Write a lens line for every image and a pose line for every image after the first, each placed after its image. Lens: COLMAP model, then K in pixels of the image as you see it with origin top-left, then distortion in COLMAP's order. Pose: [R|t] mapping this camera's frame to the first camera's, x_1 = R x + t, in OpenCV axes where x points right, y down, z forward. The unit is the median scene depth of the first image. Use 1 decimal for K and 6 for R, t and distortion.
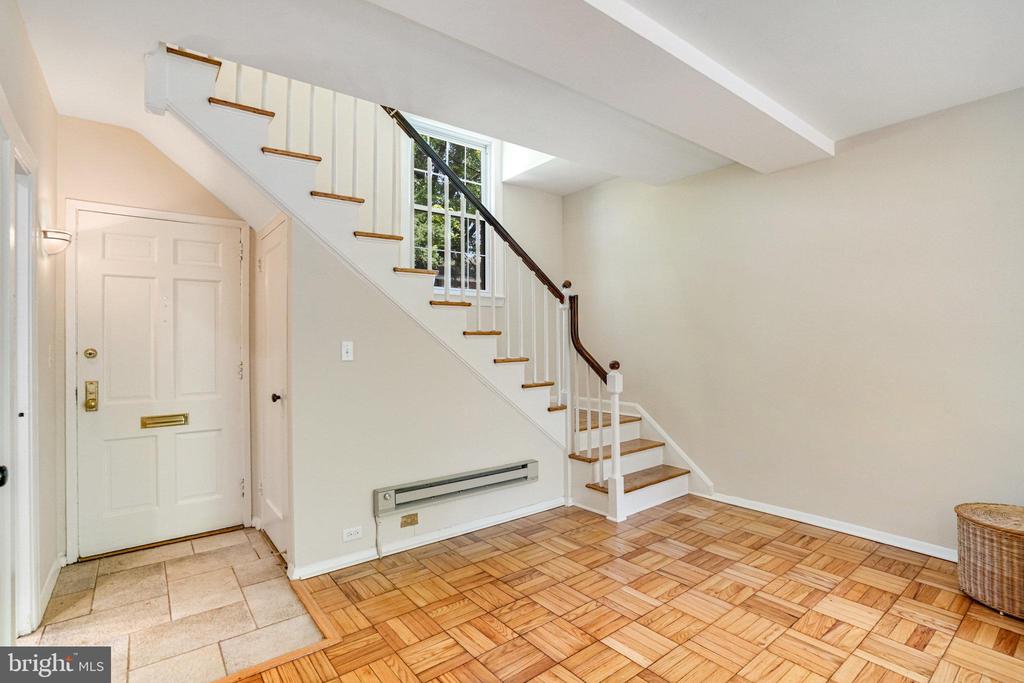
lens RADIAL K [[477.9, 0, 472.5], [0, 477.9, 344.6], [0, 0, 1]] dist [-0.025899, 0.003501]
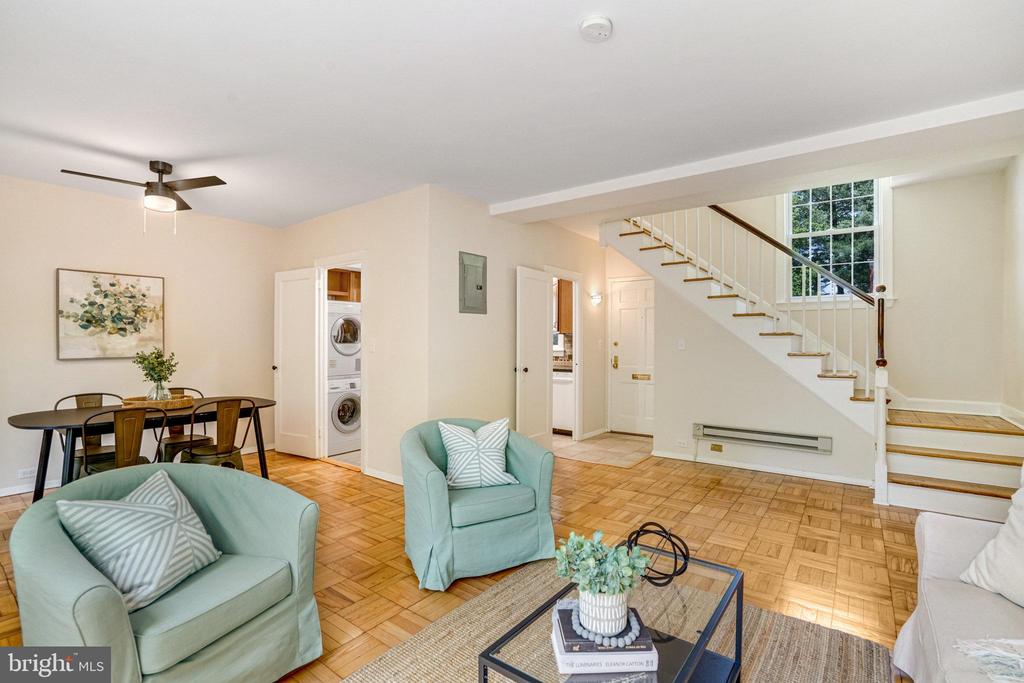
lens RADIAL K [[477.9, 0, 514.6], [0, 477.9, 339.8], [0, 0, 1]] dist [-0.025899, 0.003501]
pose [[0.274031, 0.007106, -0.961694, 1.042659], [-0.011276, 0.999928, 0.004176, -0.003988], [0.961655, 0.009700, 0.274092, -0.105345]]
